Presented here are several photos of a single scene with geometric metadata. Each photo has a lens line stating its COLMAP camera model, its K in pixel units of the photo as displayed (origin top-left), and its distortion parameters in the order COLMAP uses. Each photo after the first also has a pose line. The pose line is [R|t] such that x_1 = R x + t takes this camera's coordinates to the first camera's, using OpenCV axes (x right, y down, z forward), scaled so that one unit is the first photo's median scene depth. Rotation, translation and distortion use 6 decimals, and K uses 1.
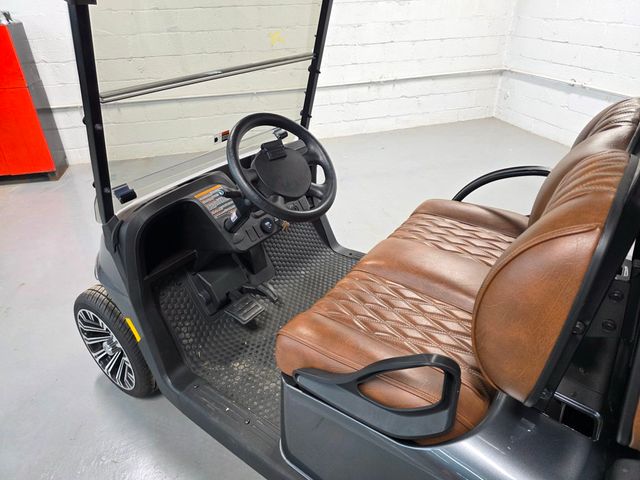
lens RADIAL K [[435.8, 0, 316.4], [0, 435.8, 237.5], [0, 0, 1]] dist [0.044483, -0.032070]
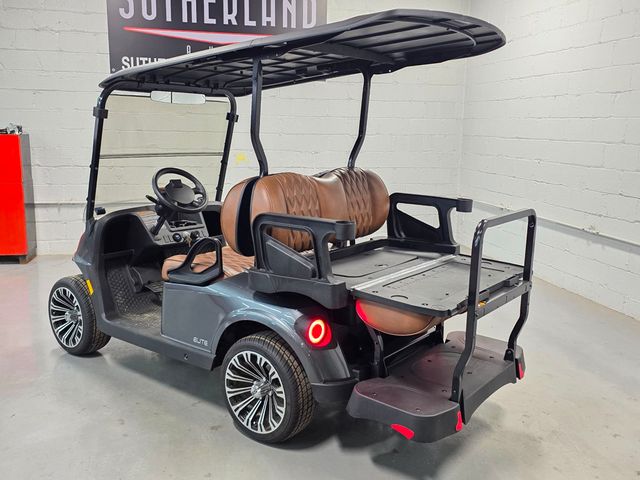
lens RADIAL K [[640.8, 0, 320.0], [0, 640.8, 240.0], [0, 0, 1]] dist [0.075449, -0.038017]
pose [[0.997322, 0.053144, -0.050254, 0.505597], [-0.066777, 0.941904, -0.329177, 0.682312], [0.029840, 0.331651, 0.942930, -1.199555]]
